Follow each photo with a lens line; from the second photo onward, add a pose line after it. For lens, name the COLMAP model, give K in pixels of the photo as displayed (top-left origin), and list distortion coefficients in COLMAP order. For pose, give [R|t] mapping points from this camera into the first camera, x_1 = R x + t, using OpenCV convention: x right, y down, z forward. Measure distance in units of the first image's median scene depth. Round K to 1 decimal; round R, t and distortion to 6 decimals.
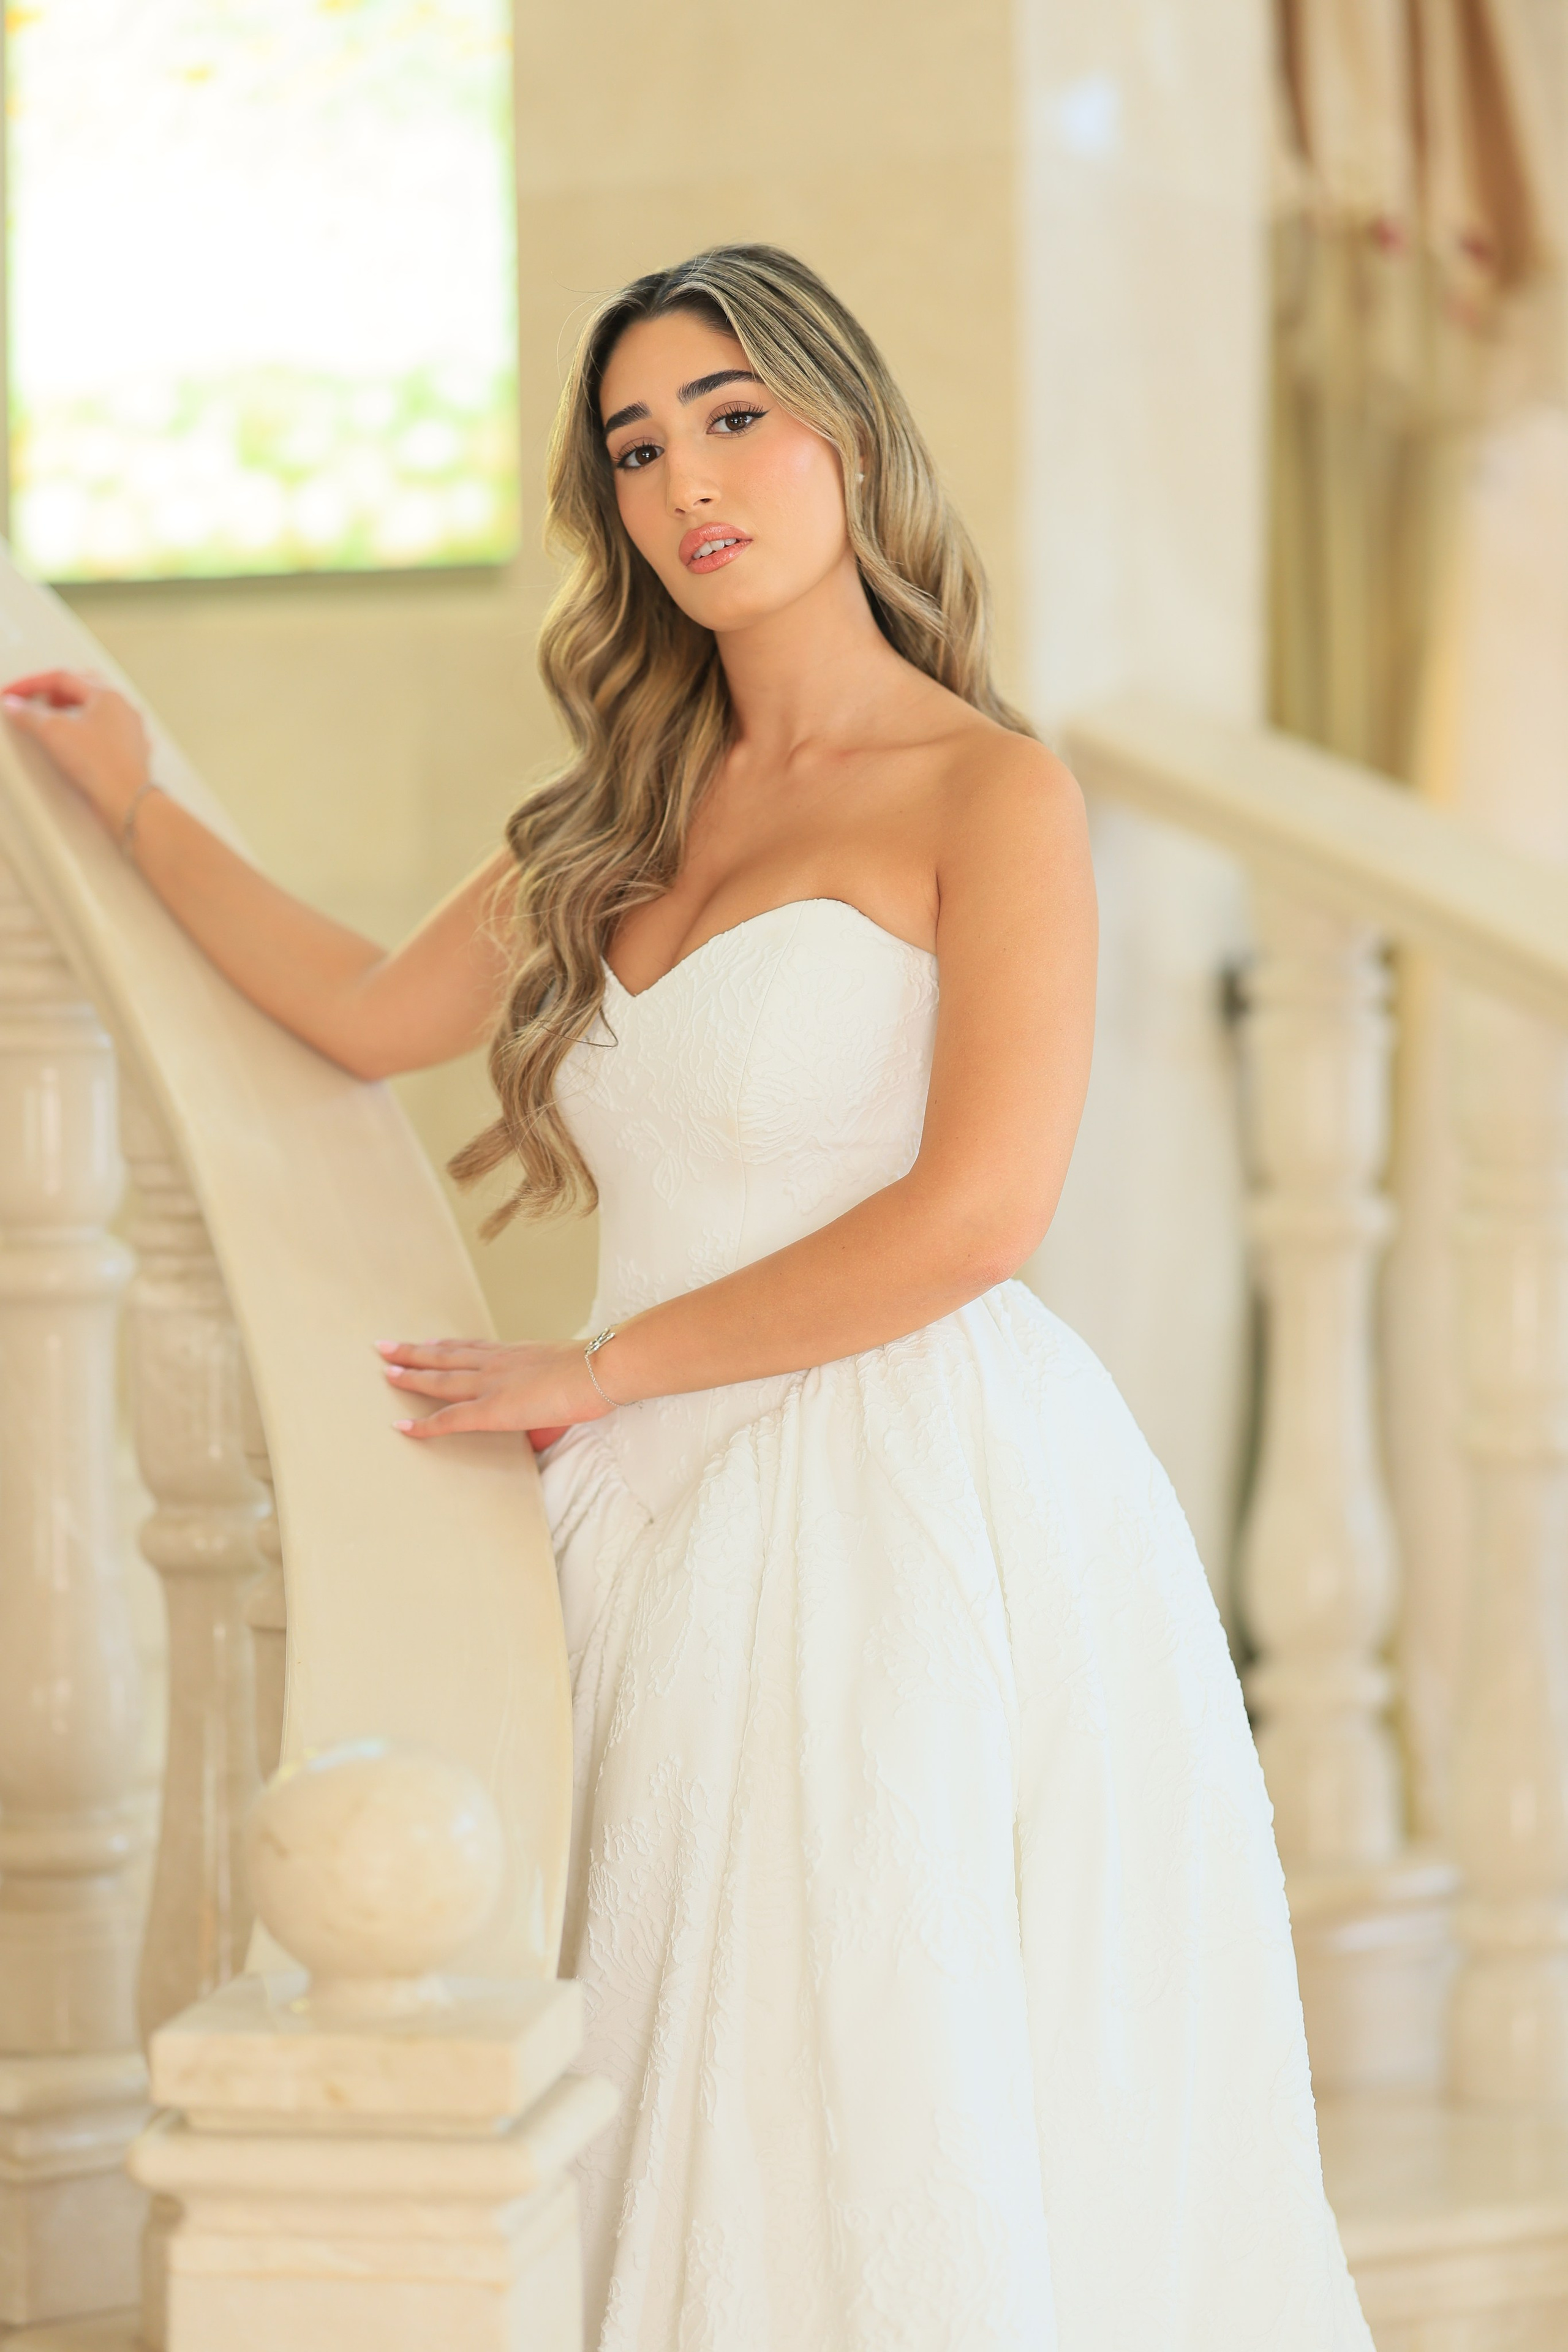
lens RADIAL K [[5709.6, 0, 754.6], [0, 5709.6, 1167.5], [0, 0, 1]] dist [0.049827, -0.562277]
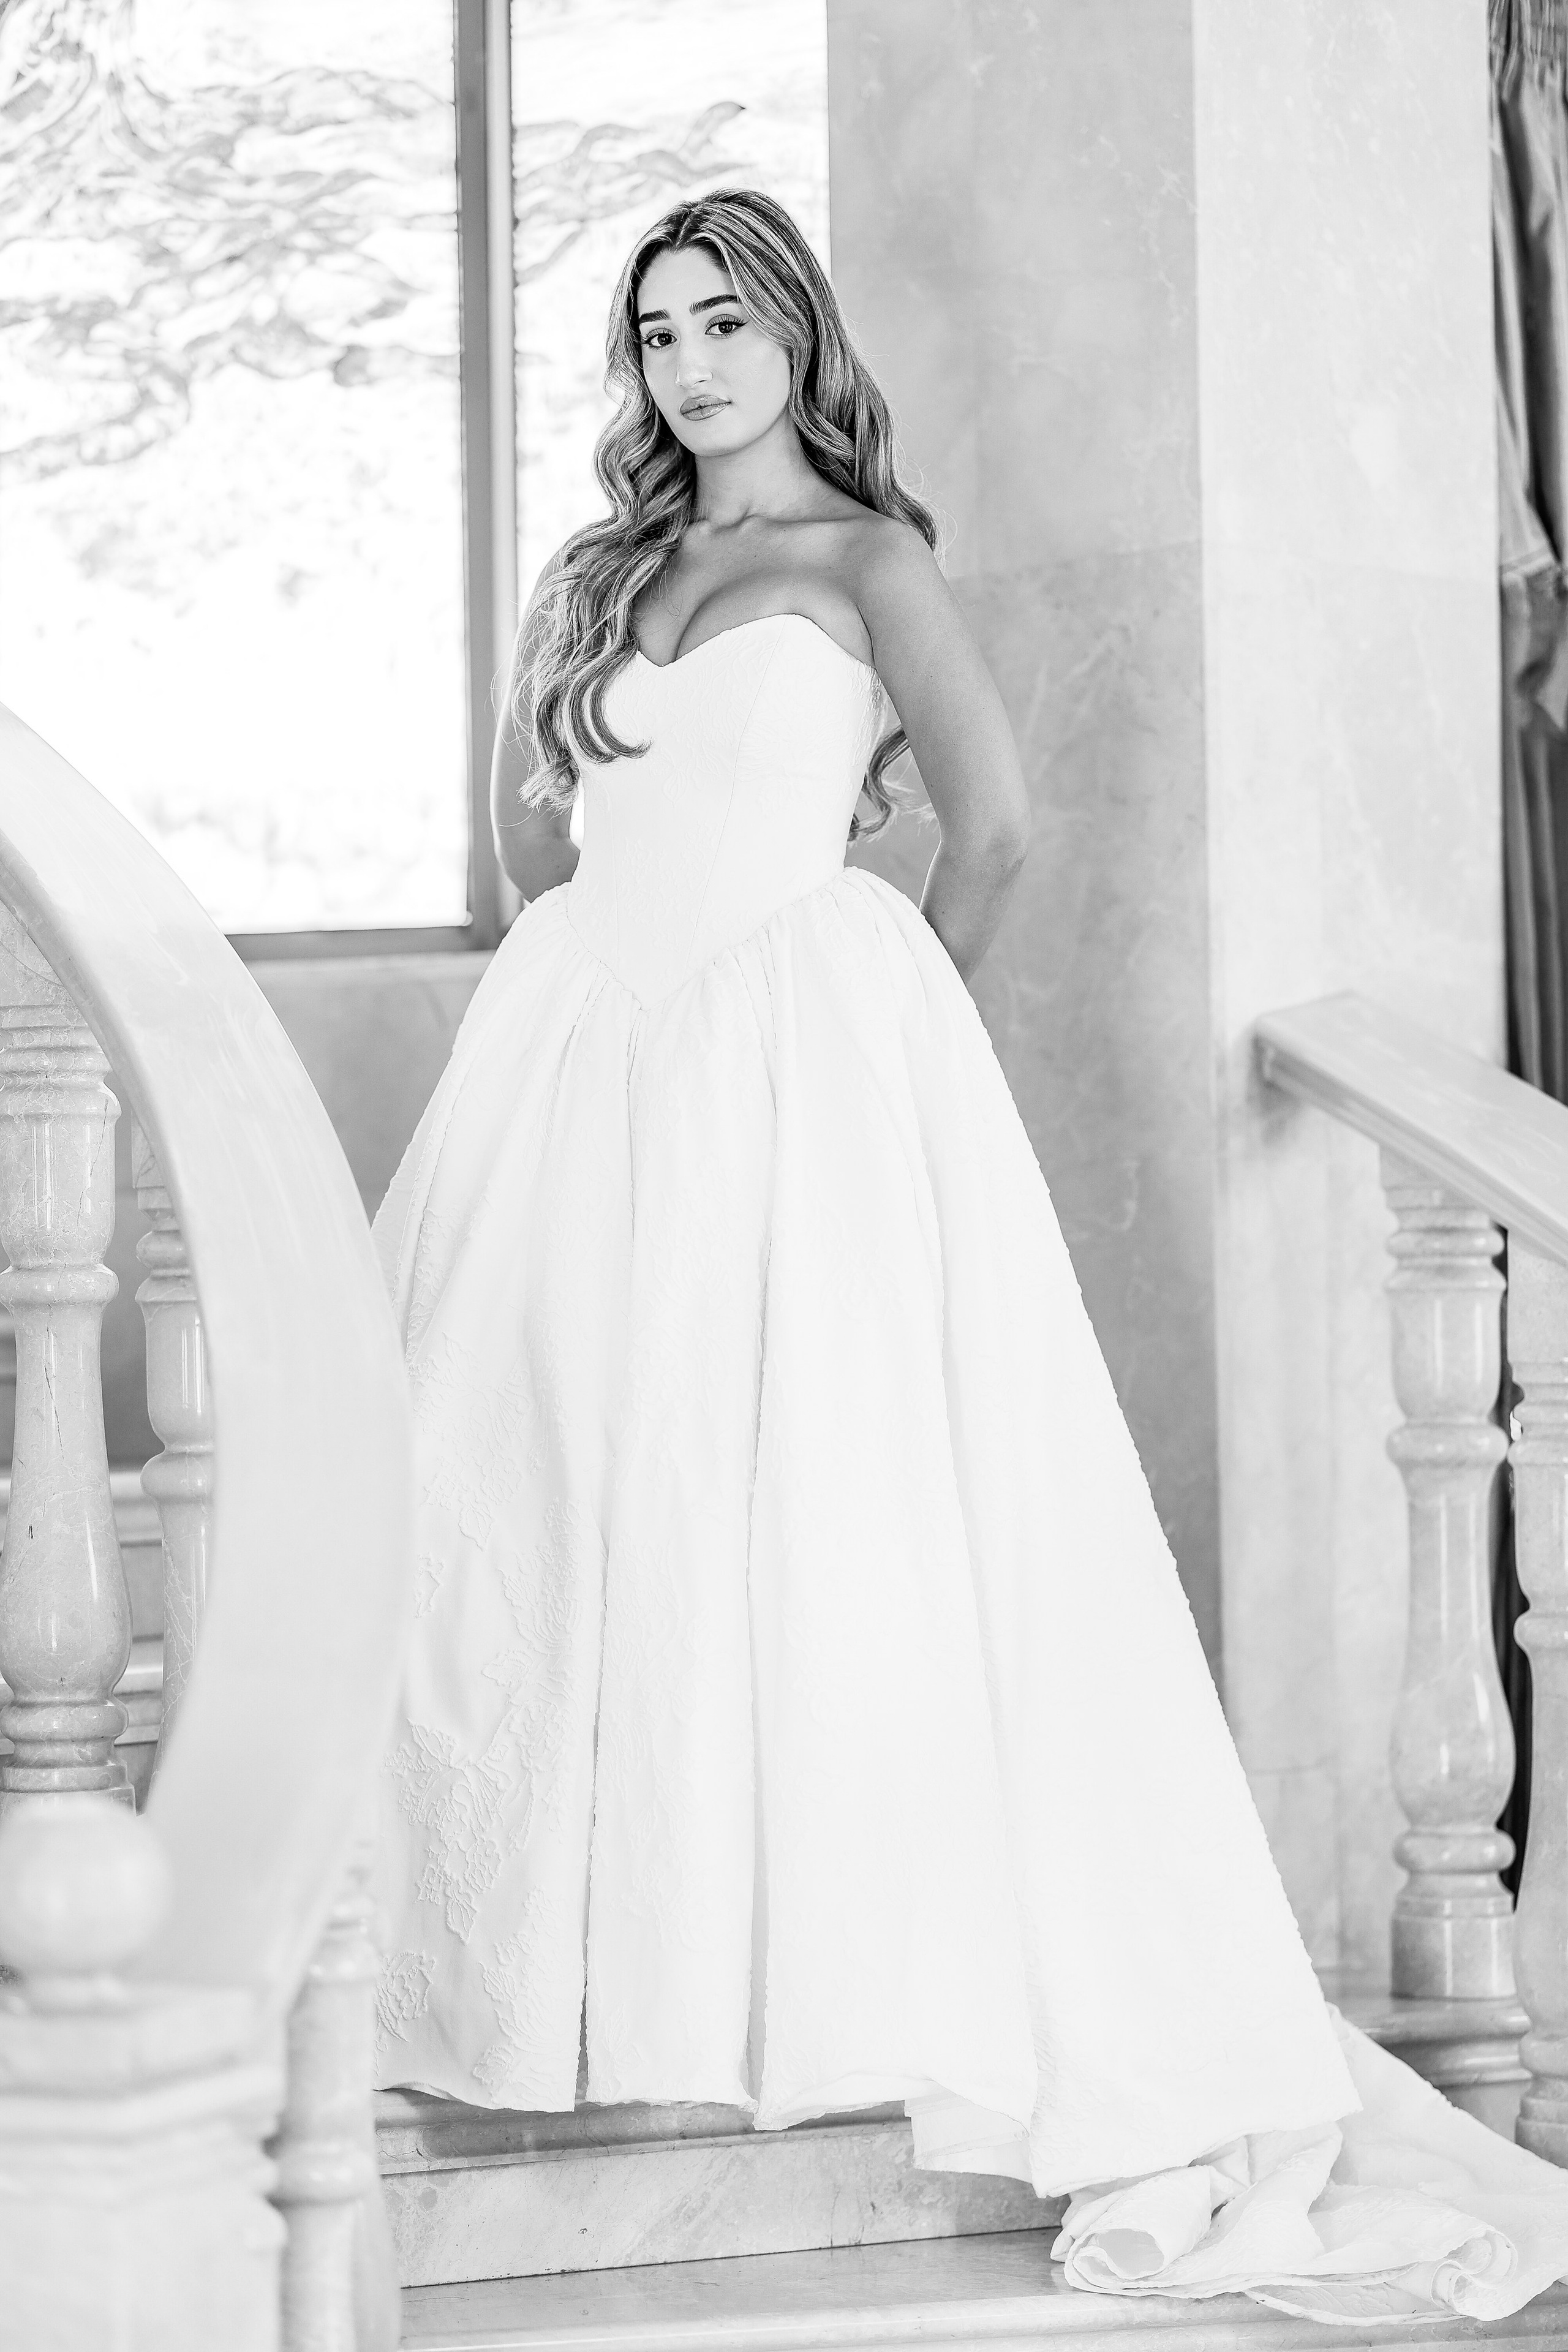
lens RADIAL K [[5672.1, 0, 779.4], [0, 5672.1, 1192.5], [0, 0, 1]] dist [0.052314, -0.407819]
pose [[0.964639, -0.014780, -0.263162, 0.340901], [0.002031, 0.998814, -0.048653, 0.016882], [0.263568, 0.046398, 0.963524, -0.190599]]
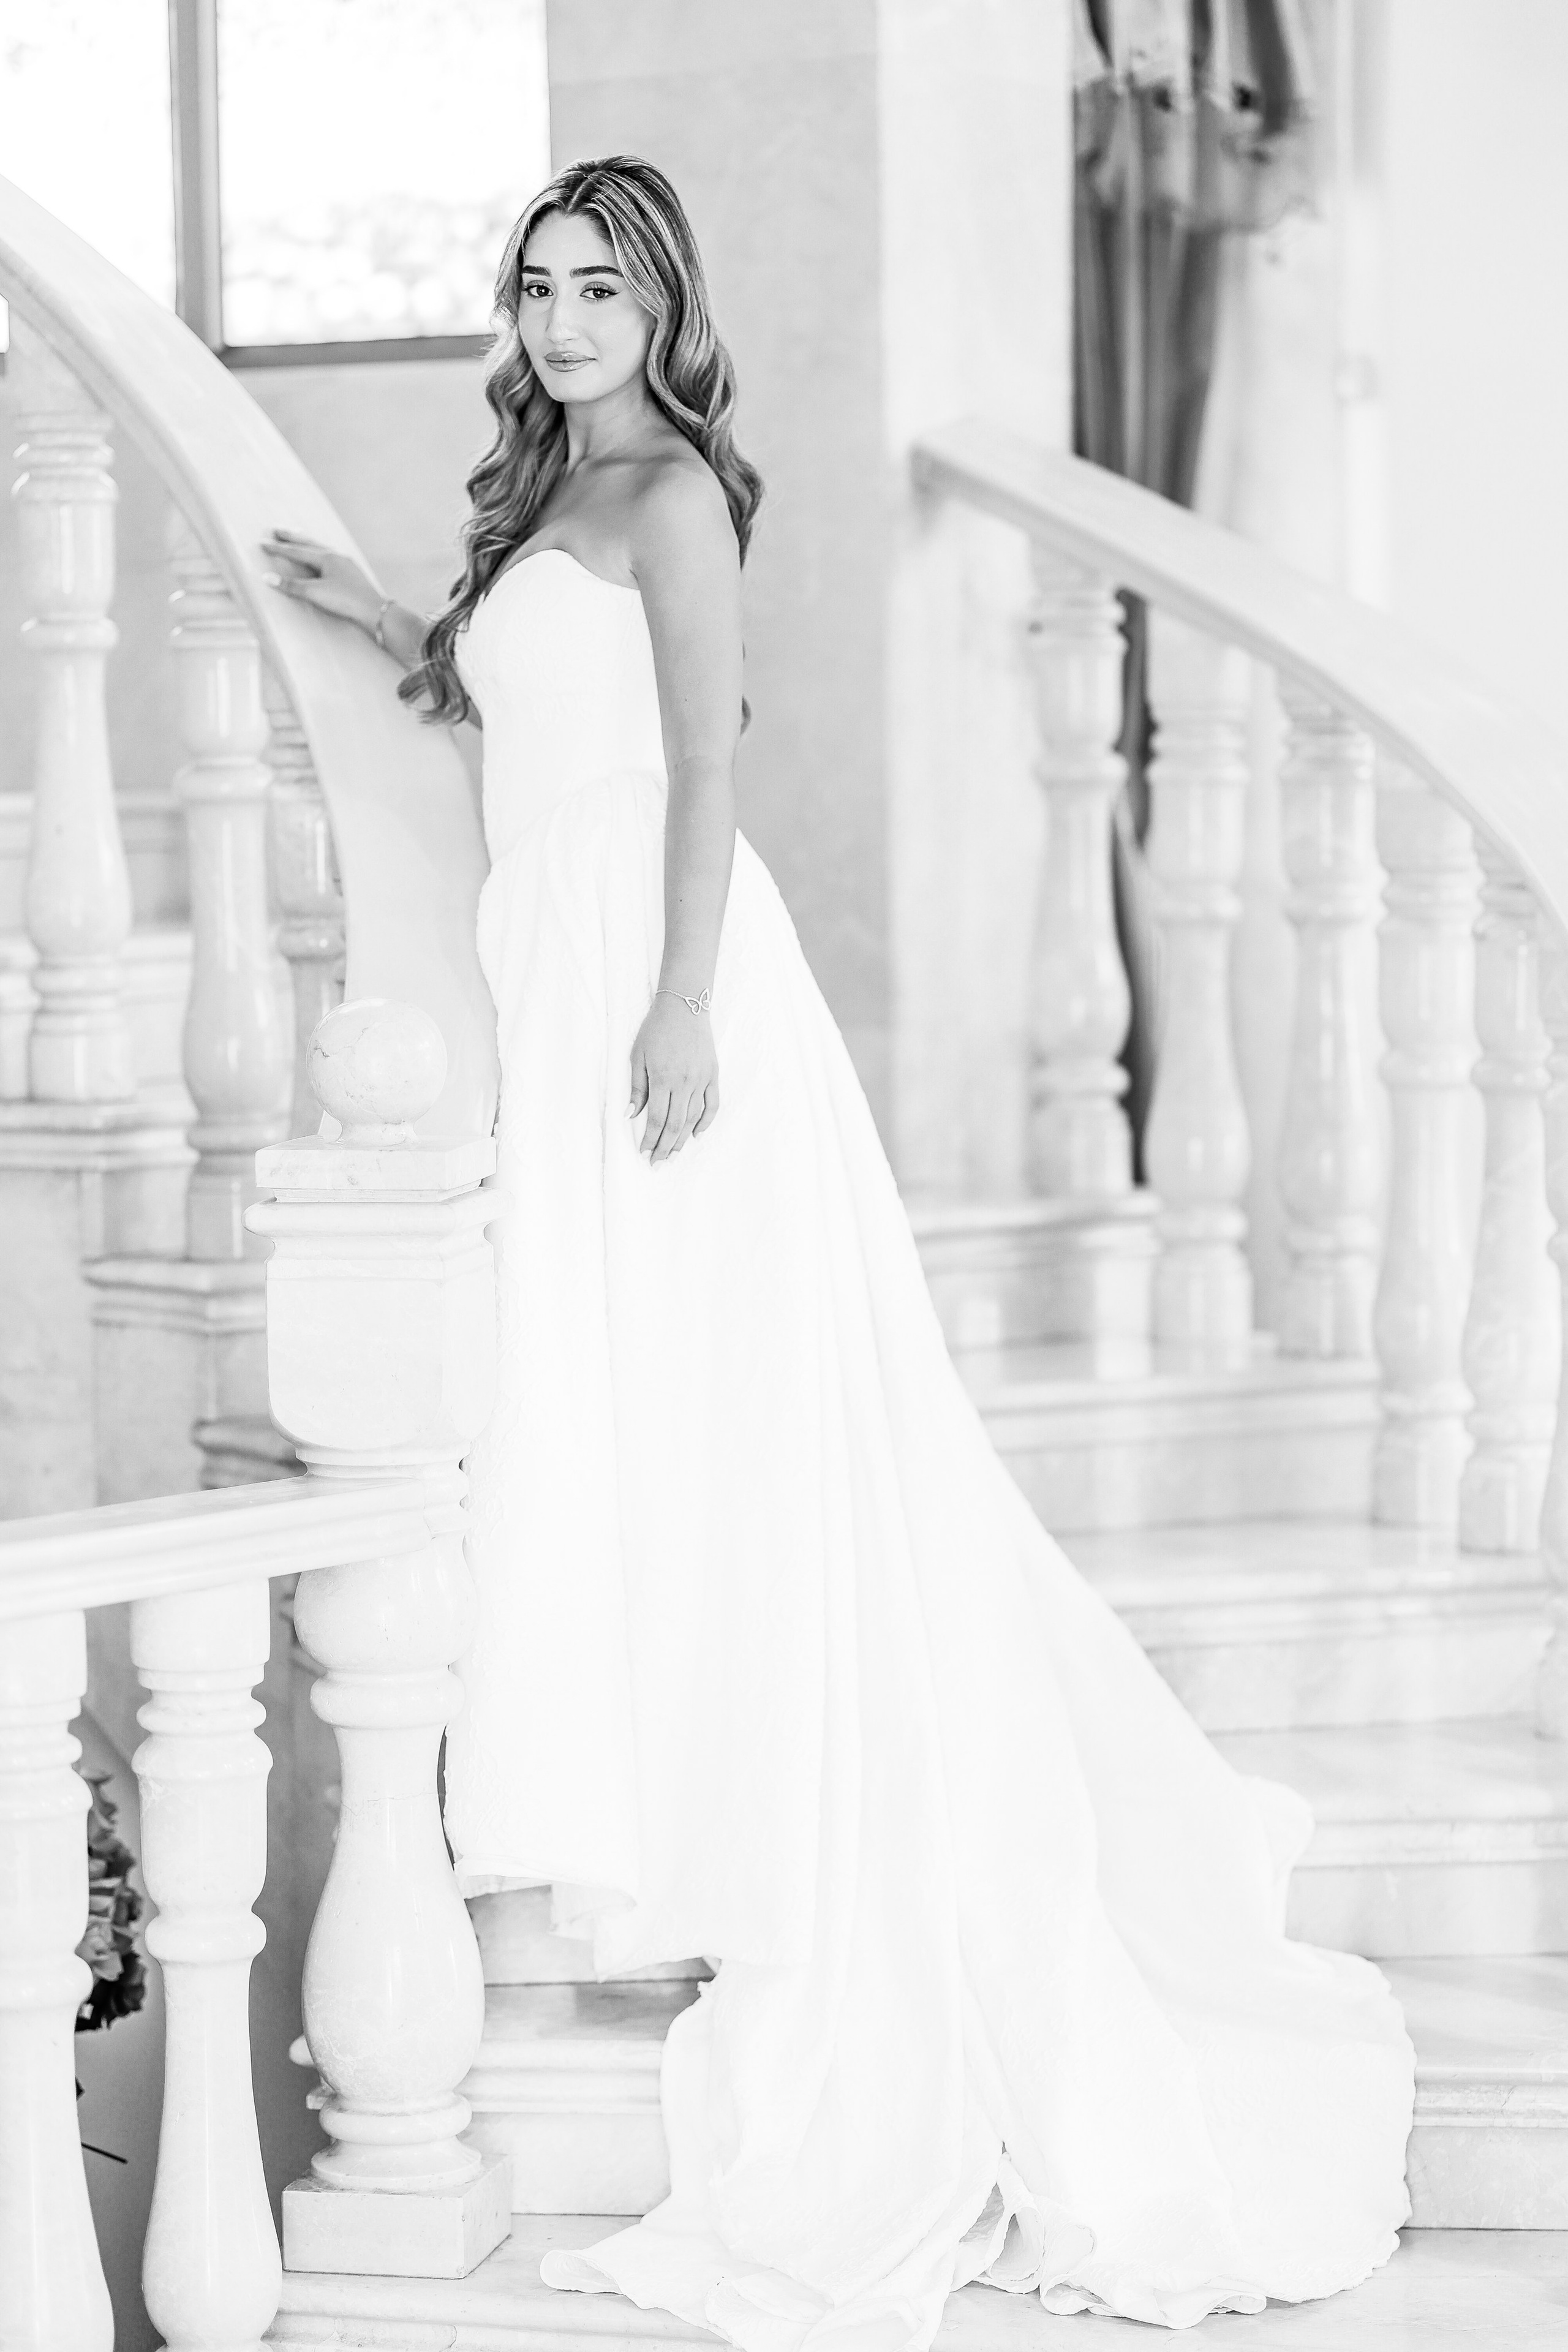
lens RADIAL K [[5709.6, 0, 754.6], [0, 5709.6, 1167.5], [0, 0, 1]] dist [0.049827, -0.562277]
pose [[0.998523, -0.003233, -0.054238, 0.118693], [0.005887, 0.998790, 0.048830, 0.049602], [0.054014, -0.049077, 0.997333, -0.639487]]
